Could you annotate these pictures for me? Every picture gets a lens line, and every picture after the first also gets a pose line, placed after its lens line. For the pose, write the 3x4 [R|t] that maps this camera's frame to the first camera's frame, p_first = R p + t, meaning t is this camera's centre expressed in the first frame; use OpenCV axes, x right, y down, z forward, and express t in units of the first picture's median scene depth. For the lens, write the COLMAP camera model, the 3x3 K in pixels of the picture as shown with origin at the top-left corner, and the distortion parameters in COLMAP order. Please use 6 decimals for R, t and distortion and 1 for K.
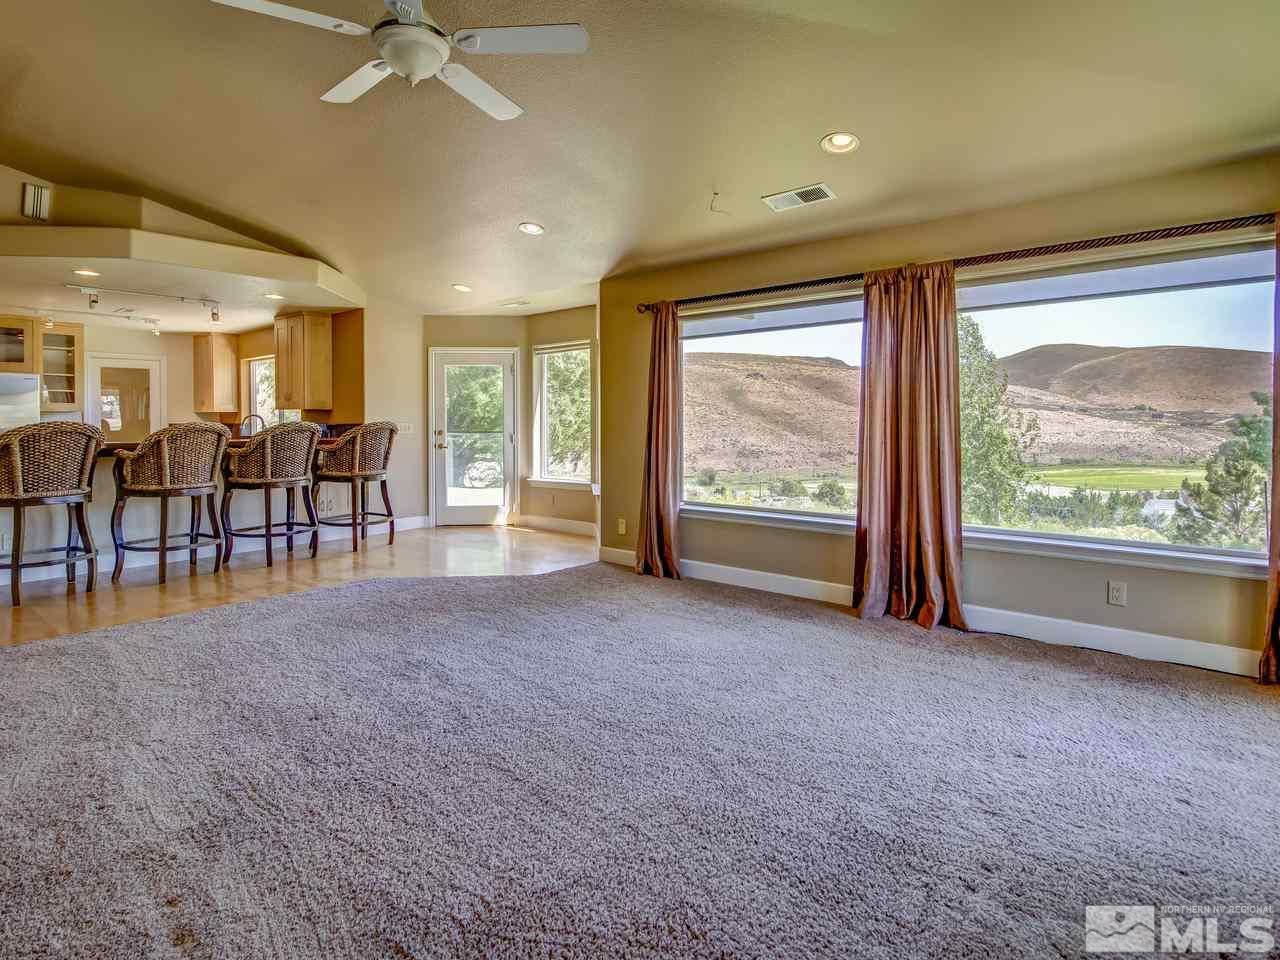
lens RADIAL K [[681.5, 0, 640.2], [0, 681.5, 470.5], [0, 0, 1]] dist [0.003540, 0.000390]
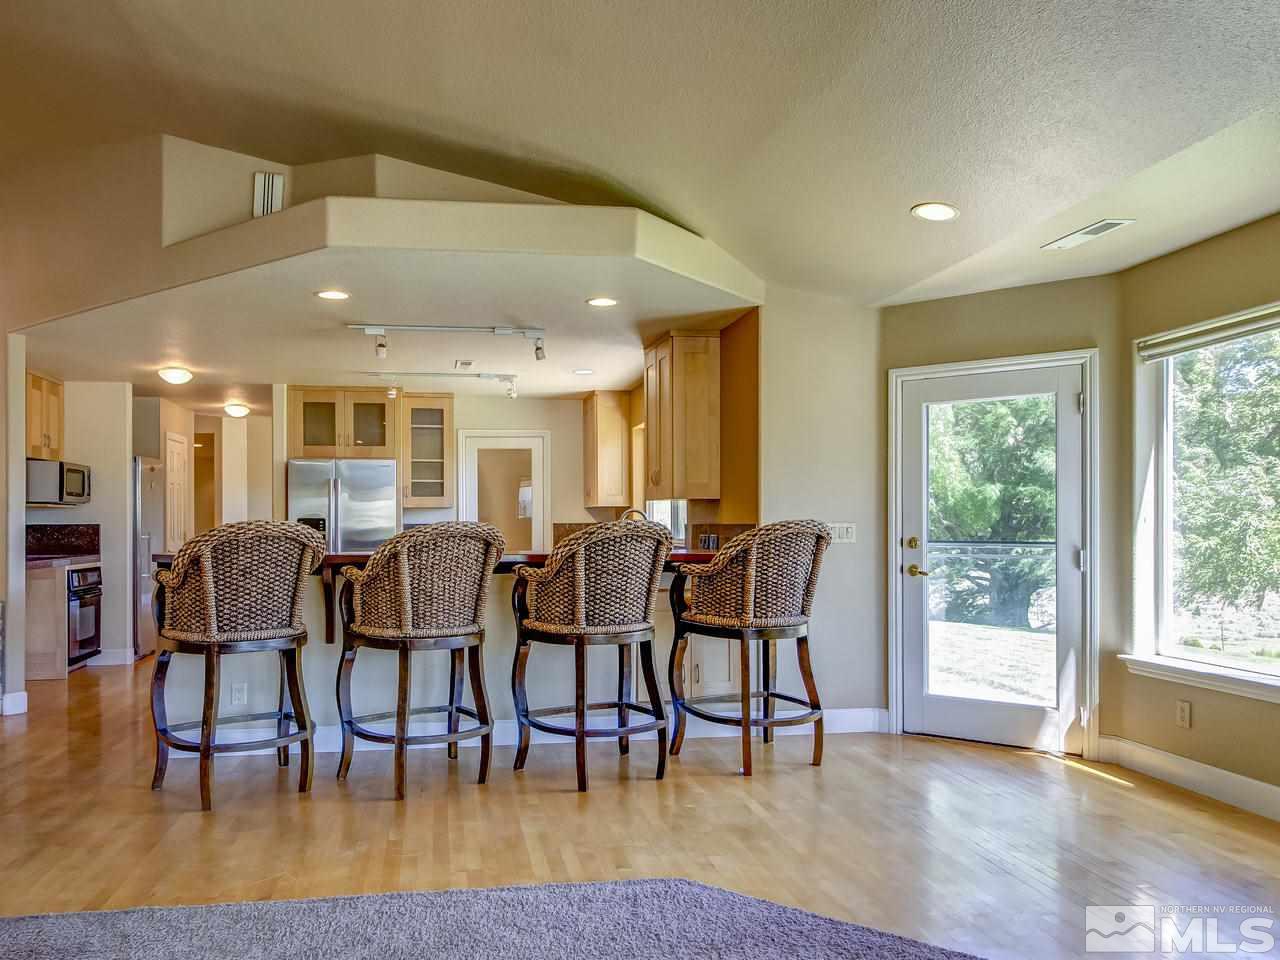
lens RADIAL K [[1088.4, 0, 640.0], [0, 1088.4, 480.0], [0, 0, 1]] dist [0.044847, 0.002939]
pose [[0.772101, -0.043916, -0.633981, 0.047966], [-0.036242, 0.992943, -0.112919, -0.005588], [0.634466, 0.110162, 0.765060, 0.298570]]
